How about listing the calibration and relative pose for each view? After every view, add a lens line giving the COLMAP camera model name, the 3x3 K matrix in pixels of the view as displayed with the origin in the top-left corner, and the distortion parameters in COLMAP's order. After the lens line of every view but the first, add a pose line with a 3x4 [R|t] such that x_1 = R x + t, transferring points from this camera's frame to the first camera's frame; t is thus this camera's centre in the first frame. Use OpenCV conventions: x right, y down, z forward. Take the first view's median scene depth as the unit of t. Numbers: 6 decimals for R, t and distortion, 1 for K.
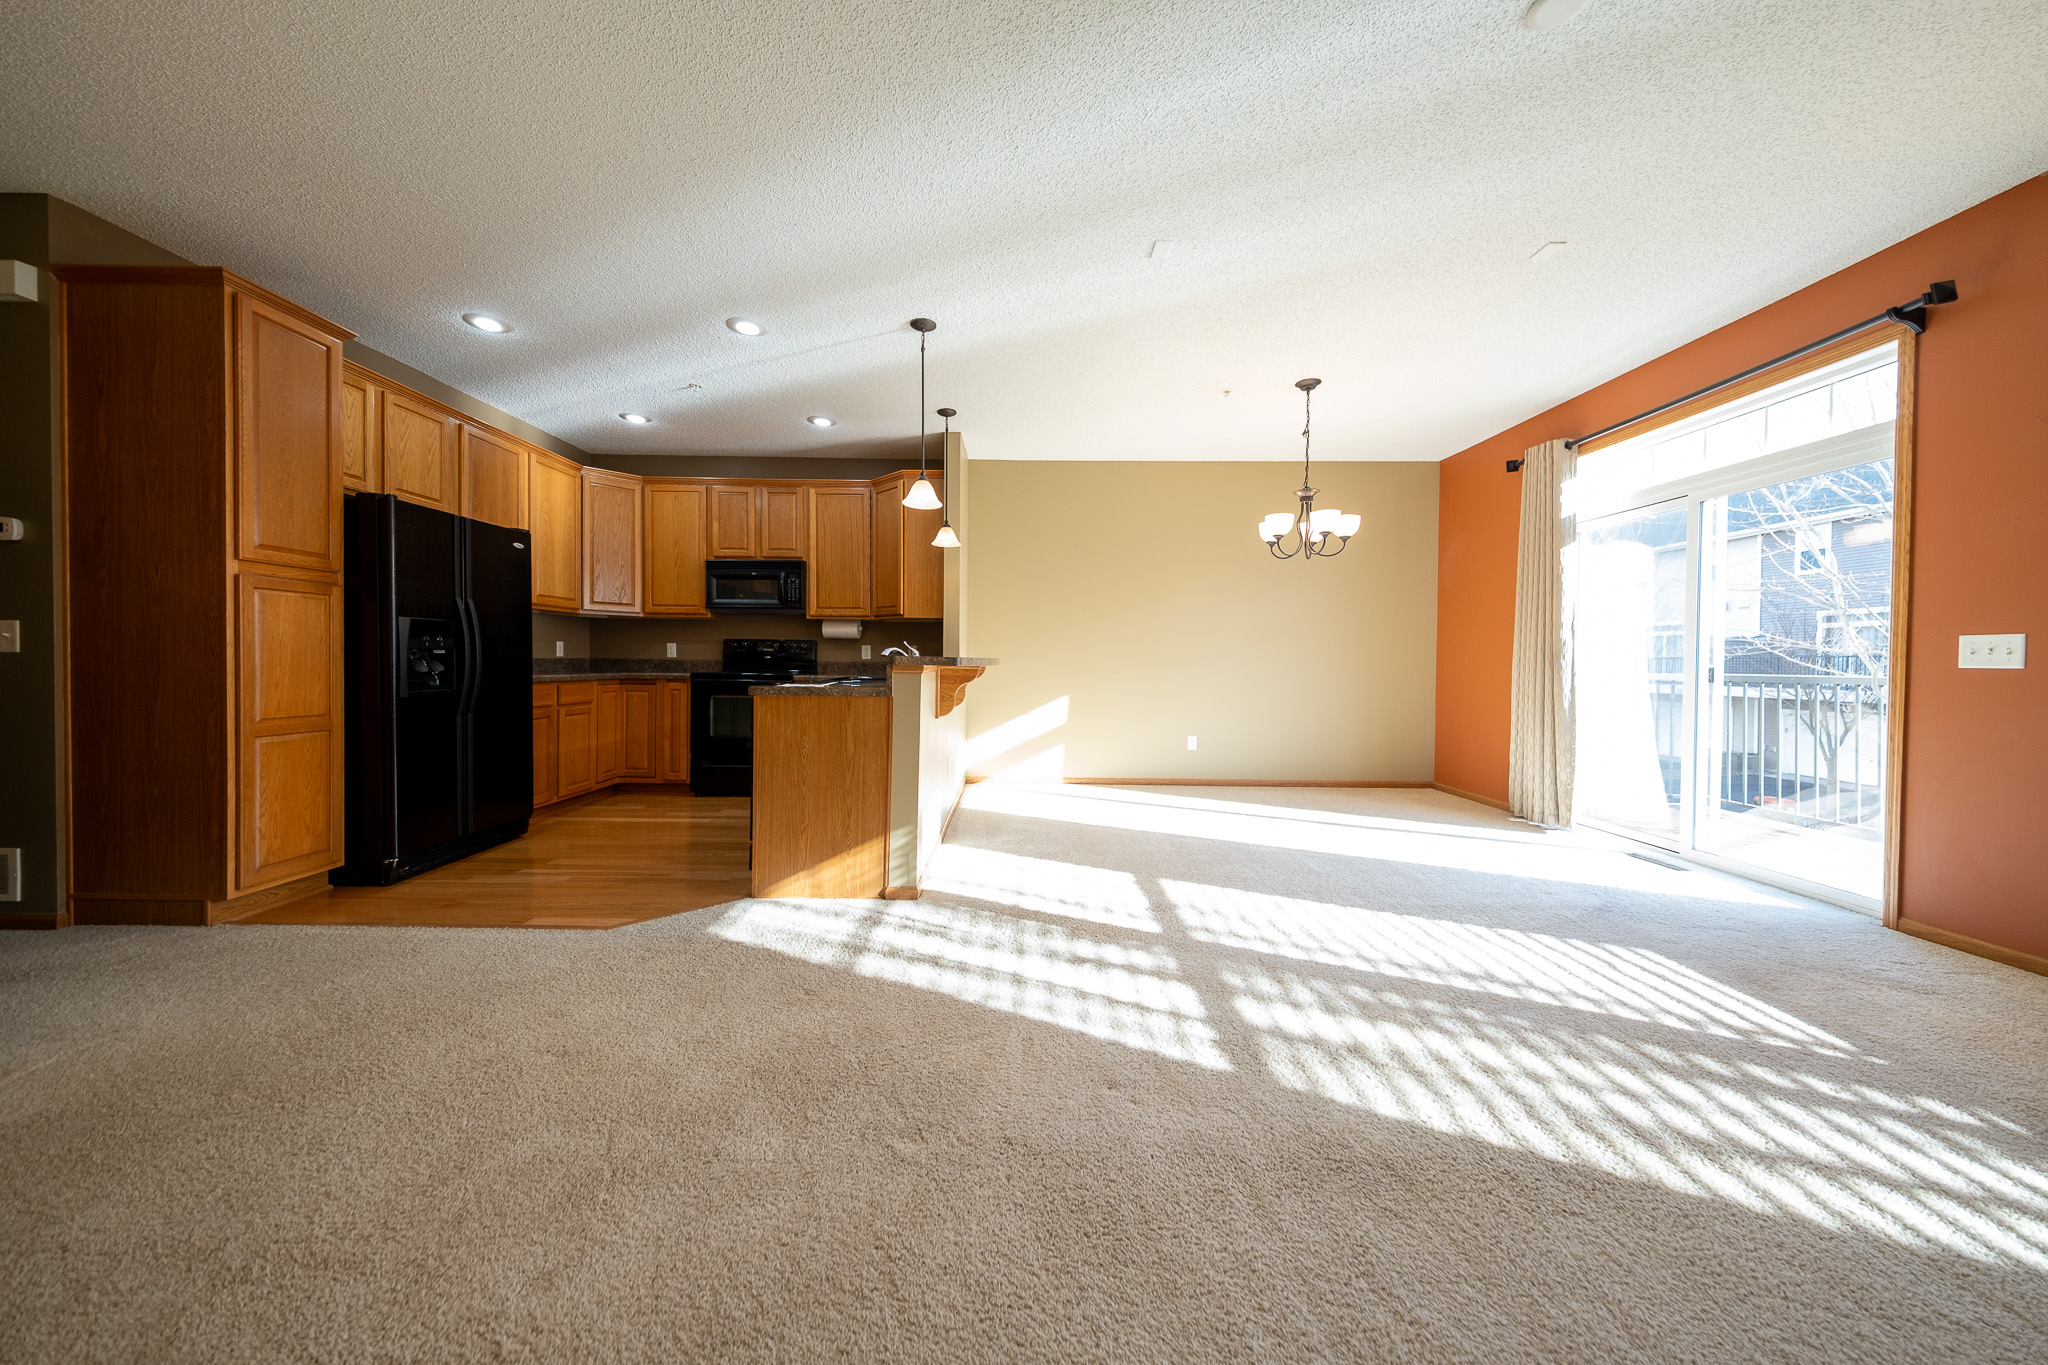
lens RADIAL K [[679.2, 0, 1022.1], [0, 679.2, 672.2], [0, 0, 1]] dist [-0.005181, -0.000176]
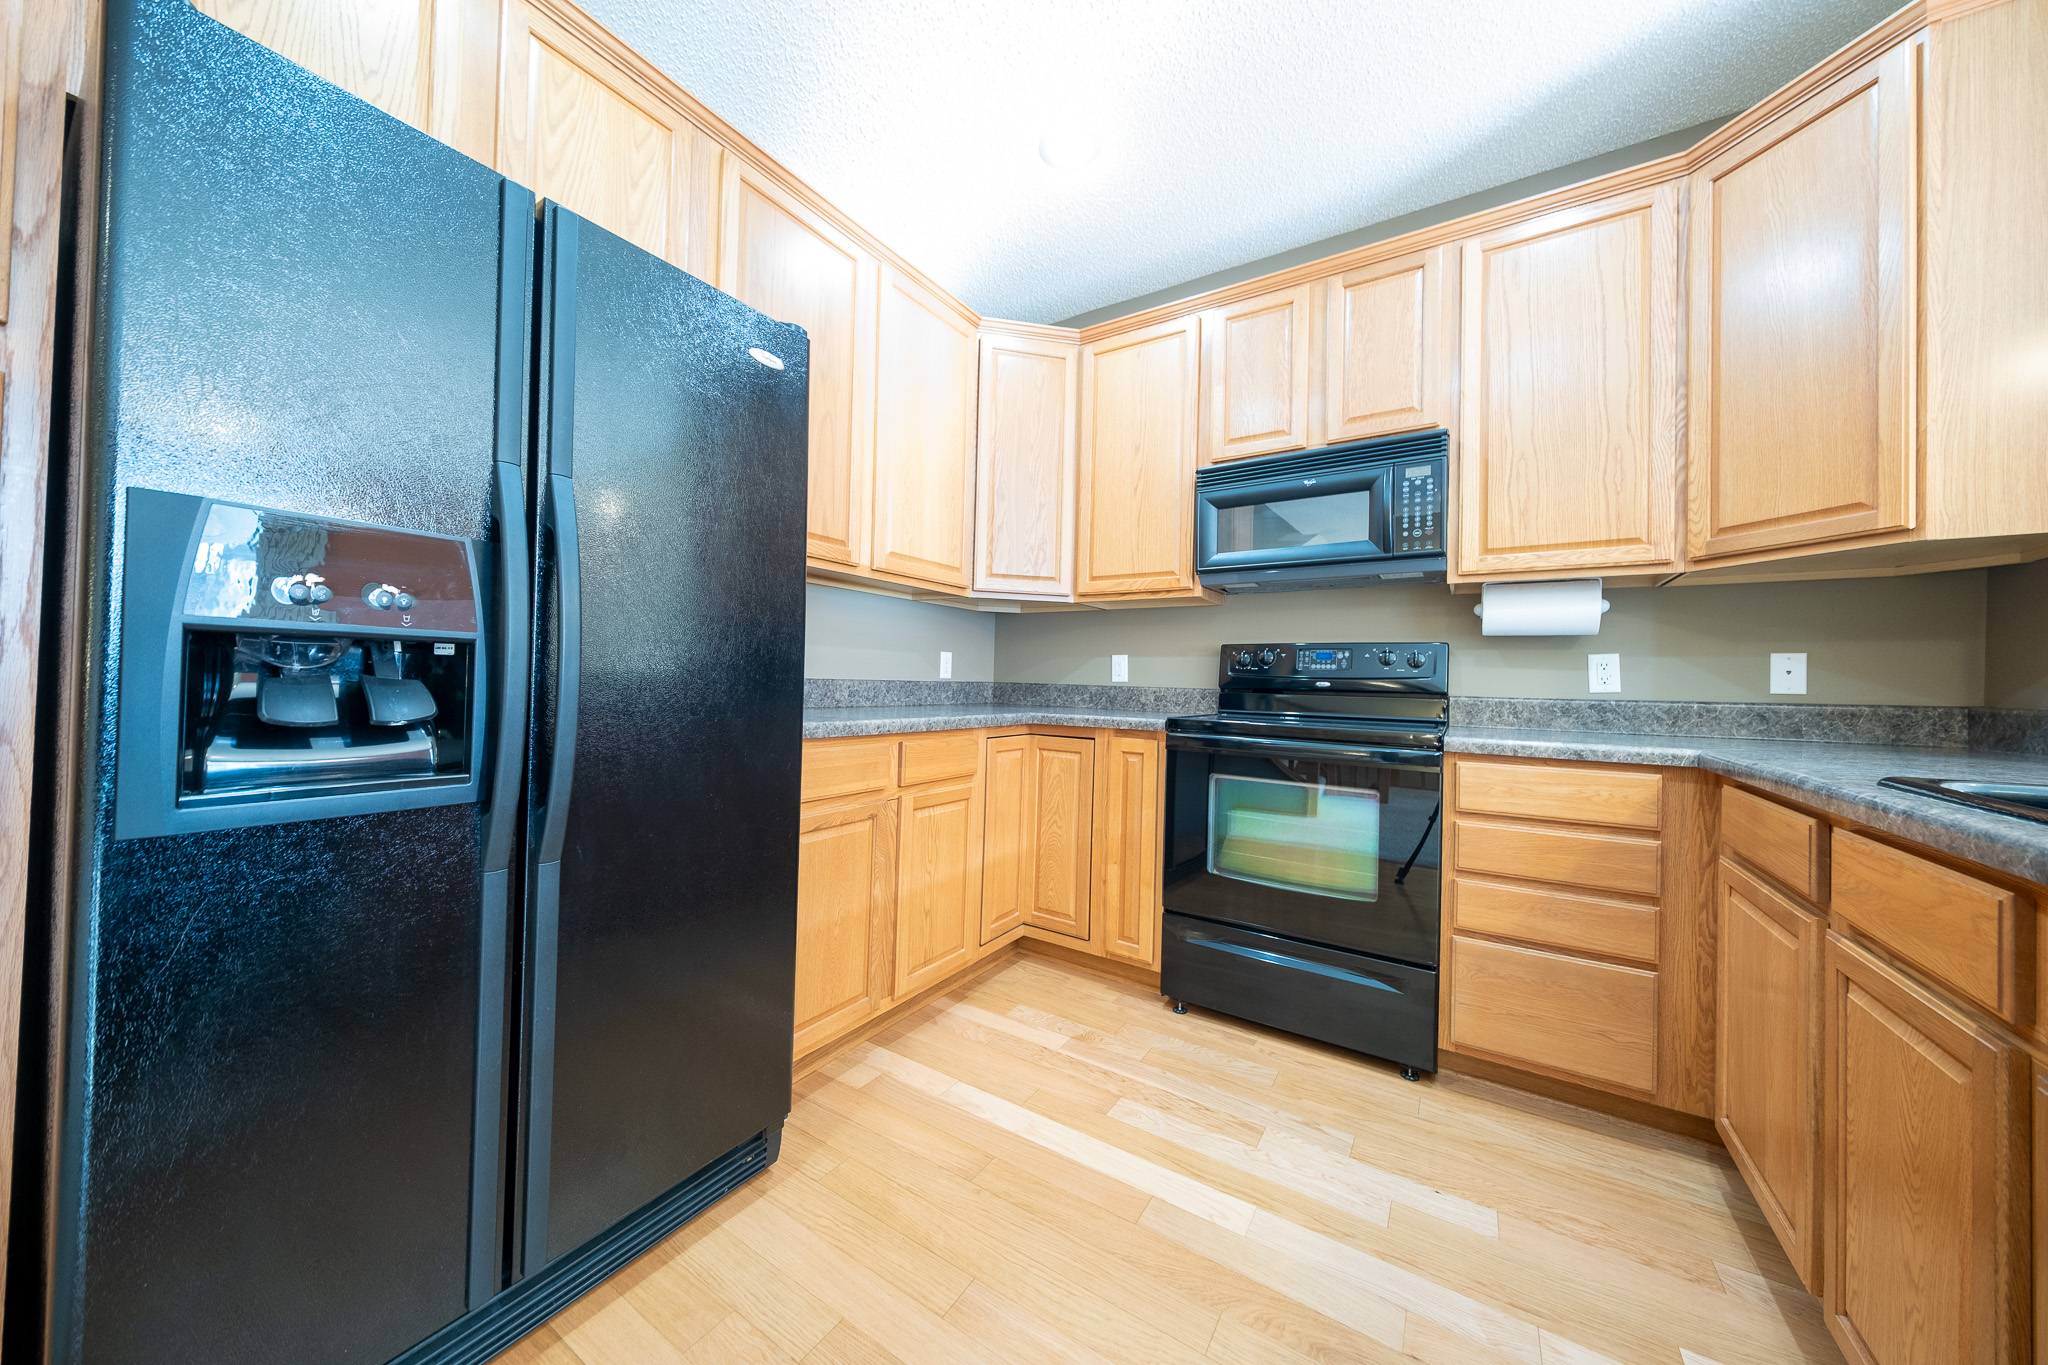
lens RADIAL K [[687.4, 0, 1024.0], [0, 687.4, 682.5], [0, 0, 1]] dist [0.001148, -0.000057]
pose [[0.835334, 0.009135, -0.549667, -0.557036], [-0.023706, 0.999530, -0.019415, -0.018457], [0.549231, 0.029249, 0.835158, 1.001680]]
